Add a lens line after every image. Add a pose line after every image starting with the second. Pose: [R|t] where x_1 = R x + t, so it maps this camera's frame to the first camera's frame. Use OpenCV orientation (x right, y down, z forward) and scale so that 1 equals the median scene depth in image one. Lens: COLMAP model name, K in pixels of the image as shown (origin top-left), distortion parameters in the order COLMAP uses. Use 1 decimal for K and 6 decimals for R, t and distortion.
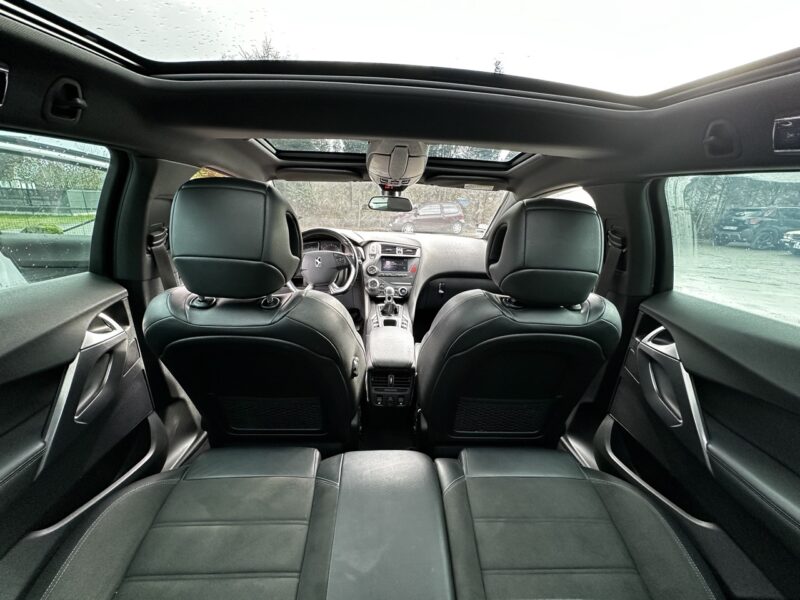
lens RADIAL K [[318.8, 0, 400.0], [0, 318.8, 300.0], [0, 0, 1]] dist [-0.004476, -0.000143]
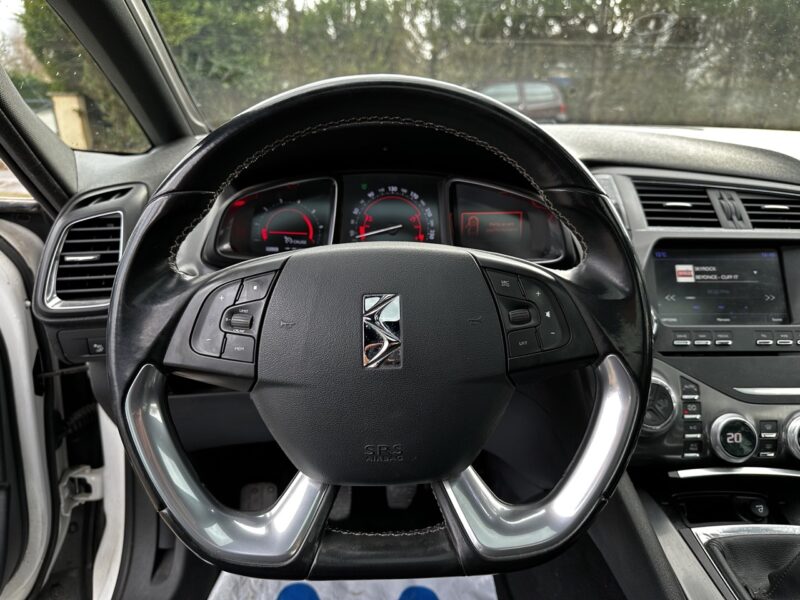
lens RADIAL K [[576.9, 0, 400.0], [0, 576.9, 300.0], [0, 0, 1]] dist [-0.020609, -0.005011]
pose [[0.998780, -0.019442, -0.045389, -0.196348], [0.021807, 0.998399, 0.052197, -0.121629], [0.044301, -0.053123, 0.997605, 0.633881]]
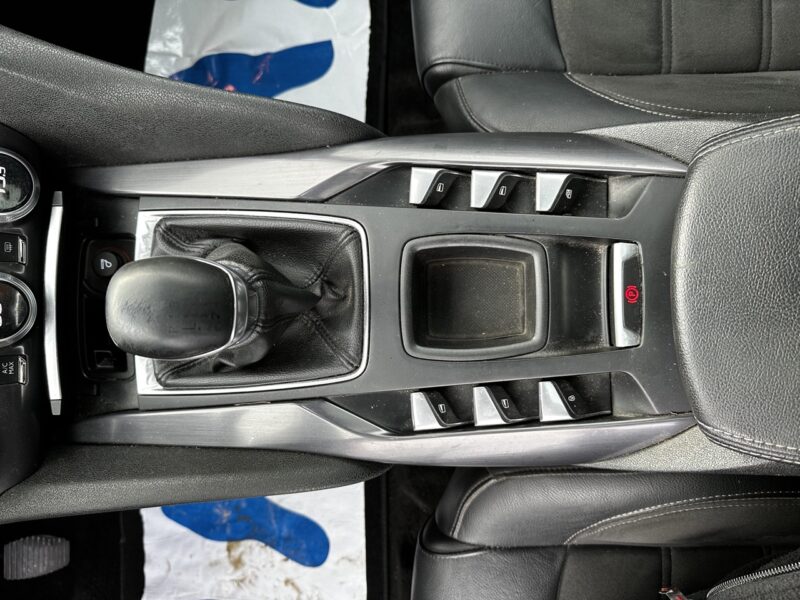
lens RADIAL K [[576.9, 0, 400.0], [0, 576.9, 300.0], [0, 0, 1]] dist [-0.020609, -0.005011]
pose [[0.023024, -0.999012, -0.038011, -0.018854], [0.560118, -0.018604, 0.828204, -0.109368], [-0.828093, -0.040359, 0.559136, 0.724658]]
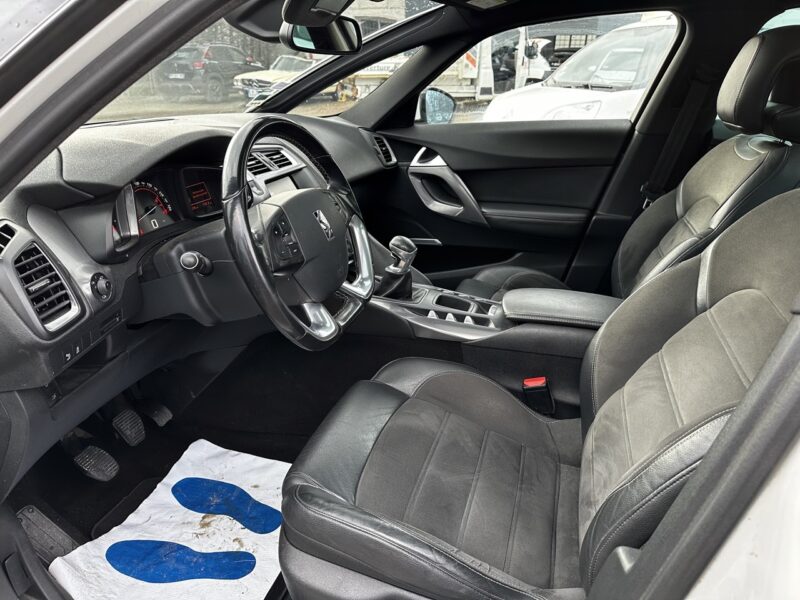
lens RADIAL K [[561.4, 0, 397.3], [0, 561.4, 301.5], [0, 0, 1]] dist [0.080523, -0.103276]
pose [[0.338571, -0.397216, 0.852988, -0.624948], [0.278452, 0.908220, 0.312412, -0.172860], [-0.898796, 0.131743, 0.418103, 0.587221]]
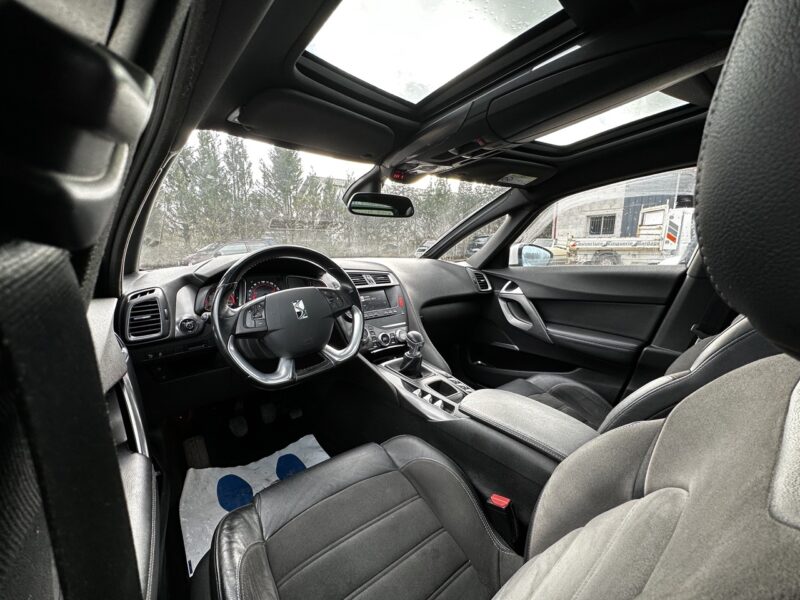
lens RADIAL K [[317.5, 0, 398.2], [0, 317.5, 298.7], [0, 0, 1]] dist [-0.002573, 0.000294]
pose [[0.818803, -0.139990, 0.556744, -0.340093], [0.204785, 0.977235, -0.055457, -0.064355], [-0.536306, 0.159421, 0.828831, 0.411805]]
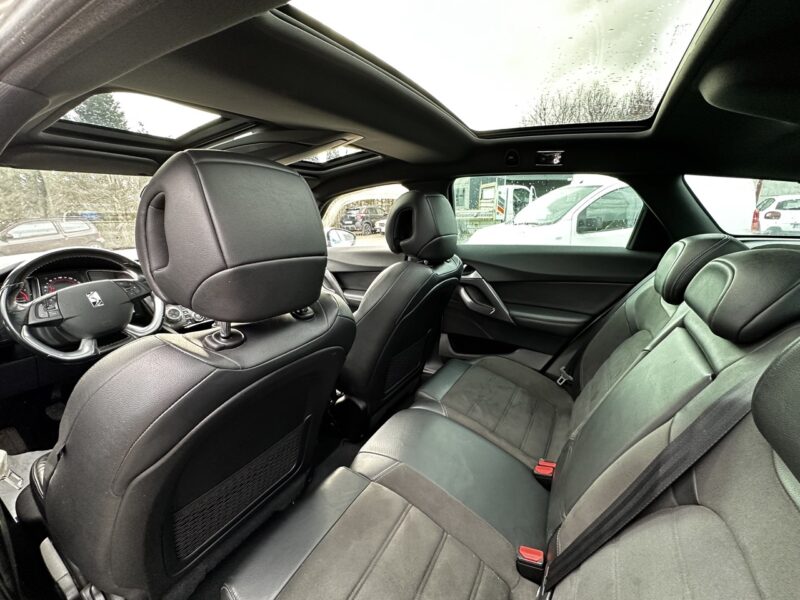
lens RADIAL K [[318.7, 0, 397.7], [0, 318.7, 298.9], [0, 0, 1]] dist [-0.001956, 0.000067]
pose [[0.559689, -0.261624, 0.786322, -0.348919], [0.283709, 0.952012, 0.114813, -0.018022], [-0.778626, 0.158827, 0.607055, 0.115716]]
